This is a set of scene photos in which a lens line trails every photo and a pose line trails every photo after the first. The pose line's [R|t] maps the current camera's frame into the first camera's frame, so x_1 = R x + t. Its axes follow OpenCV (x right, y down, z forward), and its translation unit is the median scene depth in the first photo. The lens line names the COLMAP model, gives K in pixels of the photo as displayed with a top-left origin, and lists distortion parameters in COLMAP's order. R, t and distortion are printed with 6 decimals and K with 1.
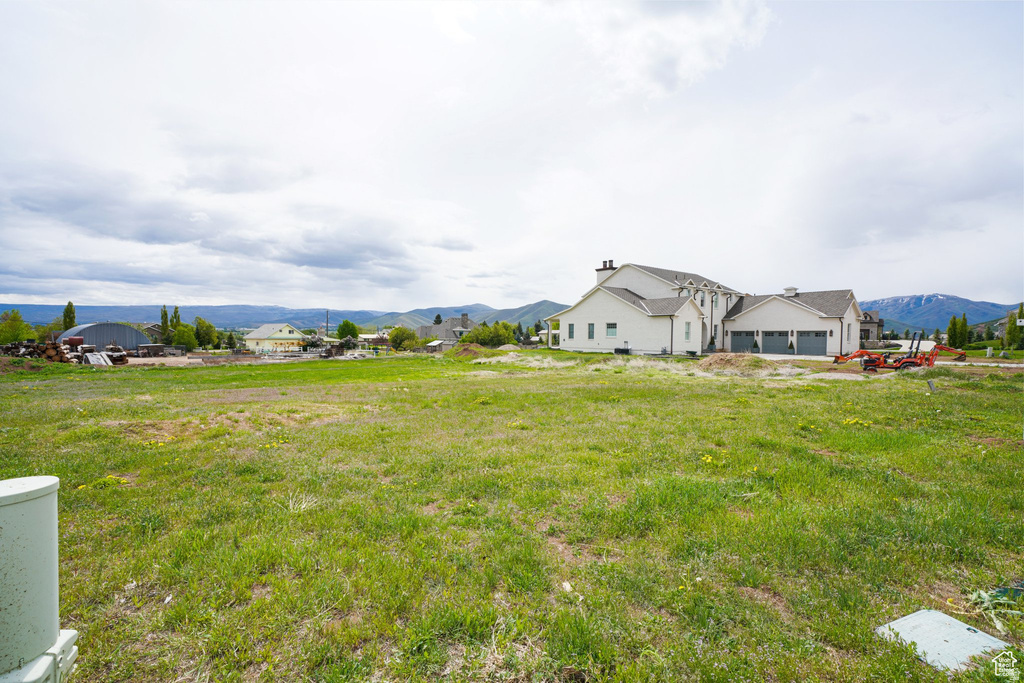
lens RADIAL K [[446.7, 0, 512.0], [0, 446.7, 341.5], [0, 0, 1]] dist [0.024944, 0.000260]
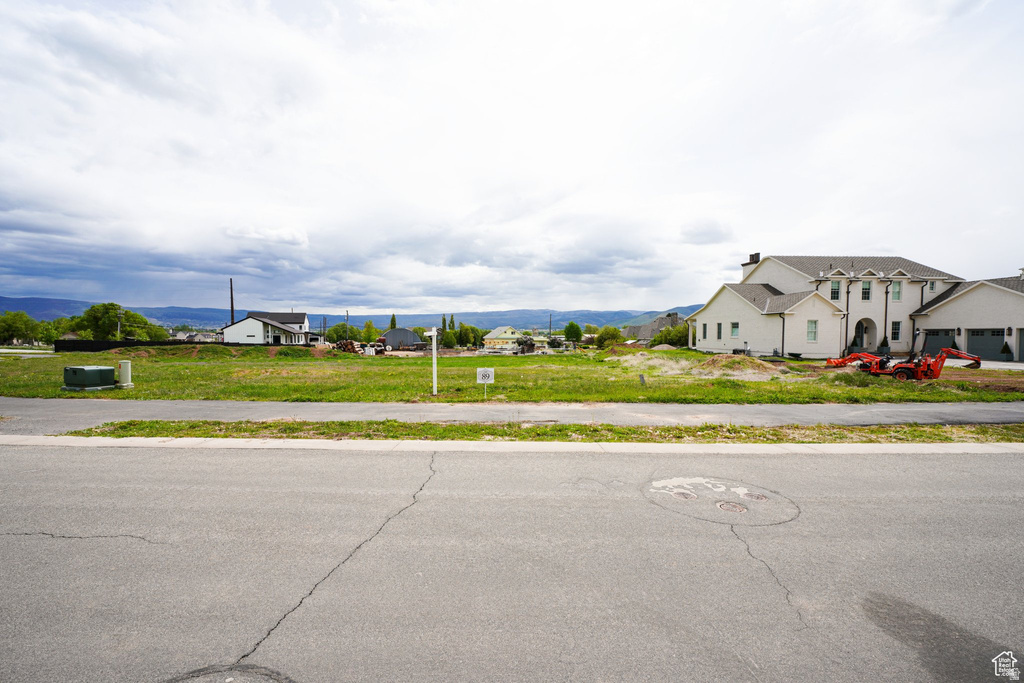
lens RADIAL K [[446.7, 0, 512.0], [0, 446.7, 341.5], [0, 0, 1]] dist [0.024944, 0.000260]
pose [[0.838405, 0.004217, -0.545031, 0.308385], [-0.003642, 0.999991, 0.002135, -0.001364], [0.545036, 0.000195, 0.838413, -0.041283]]
